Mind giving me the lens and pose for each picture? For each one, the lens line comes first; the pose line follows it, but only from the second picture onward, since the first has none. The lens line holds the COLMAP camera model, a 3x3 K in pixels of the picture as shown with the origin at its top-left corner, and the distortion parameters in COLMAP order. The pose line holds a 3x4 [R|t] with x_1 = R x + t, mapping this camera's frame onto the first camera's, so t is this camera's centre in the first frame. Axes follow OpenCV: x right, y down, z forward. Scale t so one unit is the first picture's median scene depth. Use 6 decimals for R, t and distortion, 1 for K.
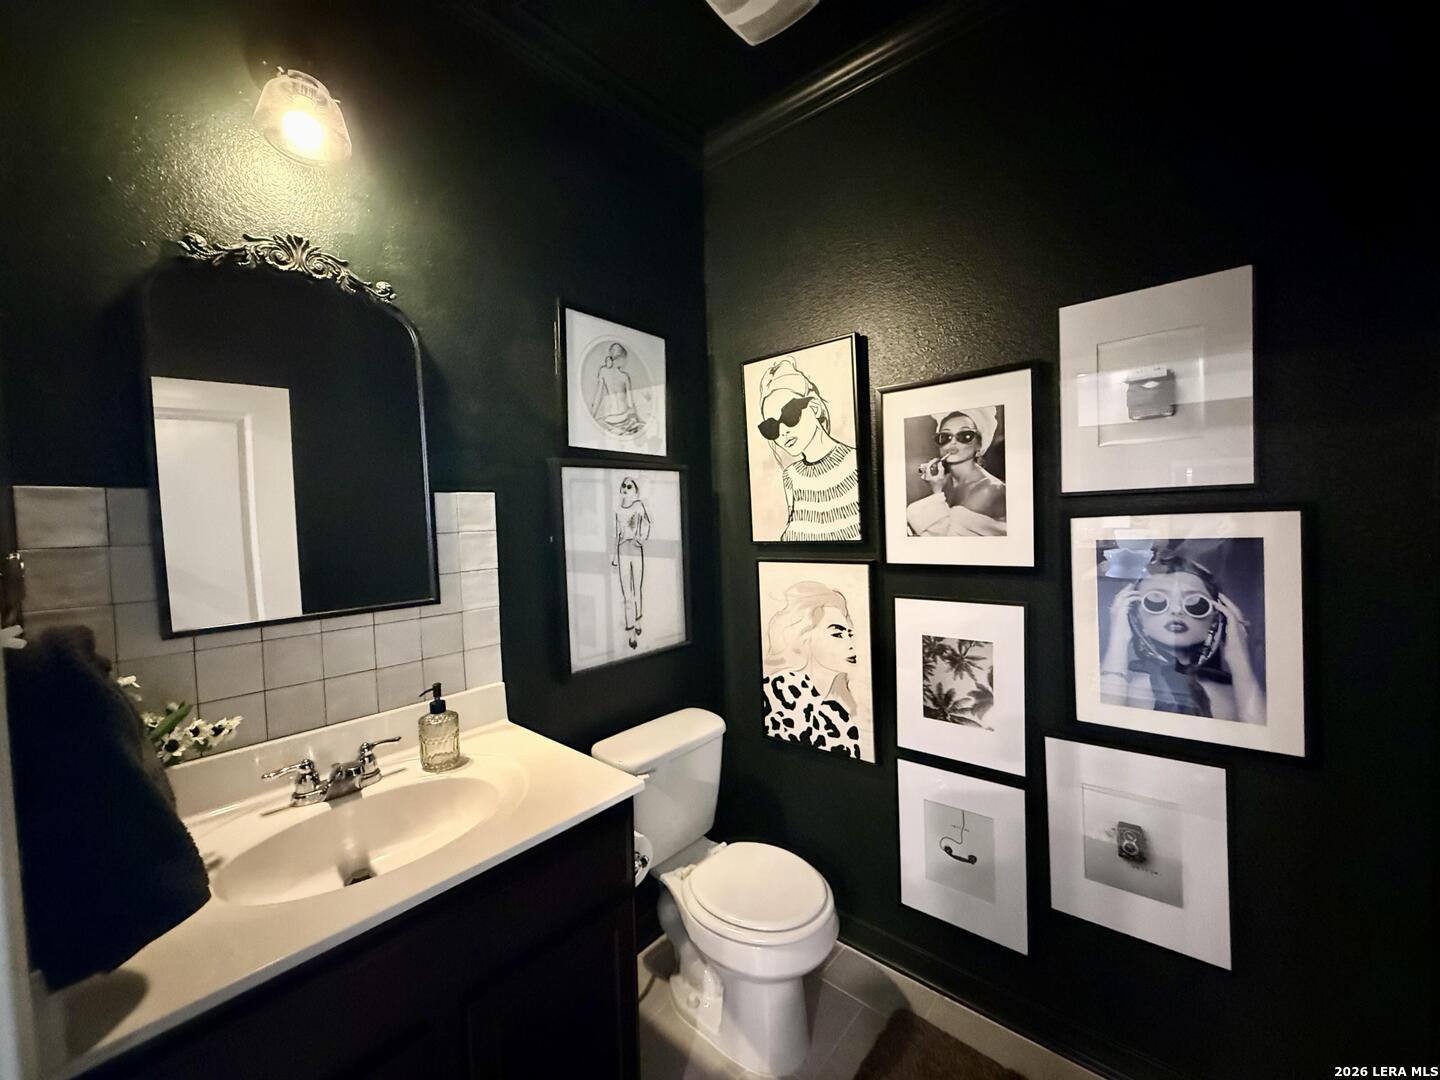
lens RADIAL K [[574.2, 0, 718.8], [0, 574.2, 538.5], [0, 0, 1]] dist [0.001699, 0.000321]
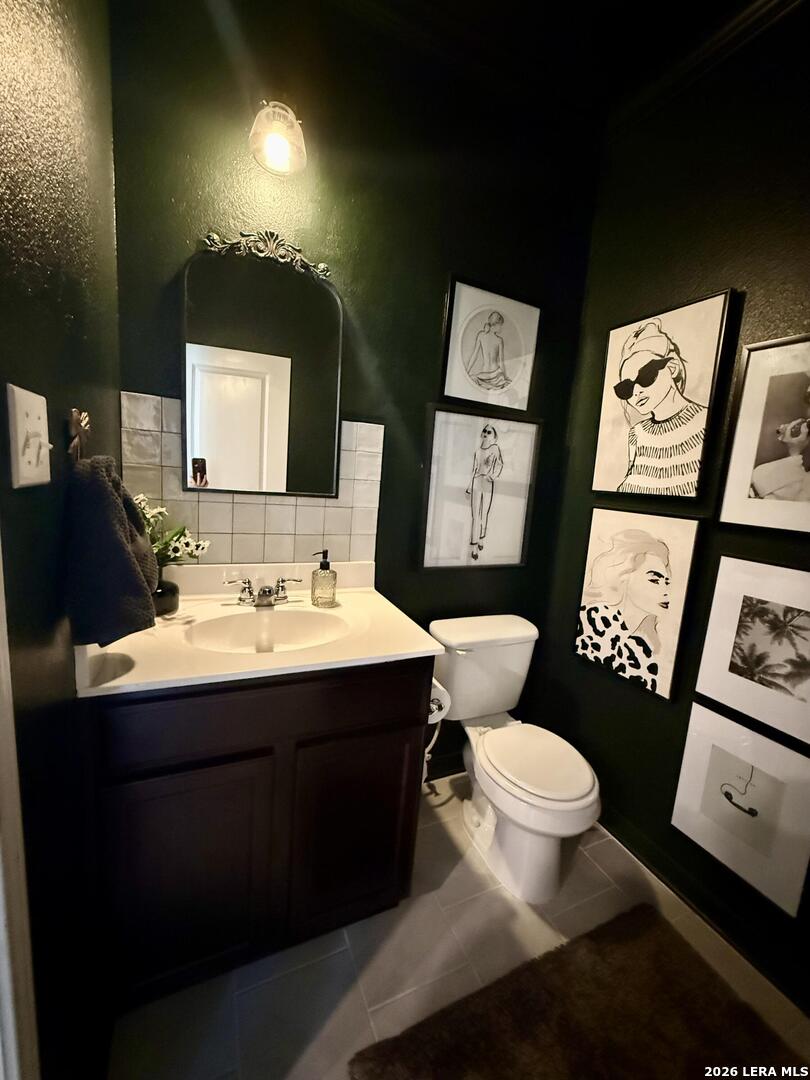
lens RADIAL K [[430.7, 0, 407.0], [0, 430.7, 539.3], [0, 0, 1]] dist [0.001699, 0.000321]
pose [[0.904905, 0.162537, -0.393354, 0.098003], [-0.121239, 0.984357, 0.127836, 0.044874], [0.407979, -0.067989, 0.910456, 0.062133]]
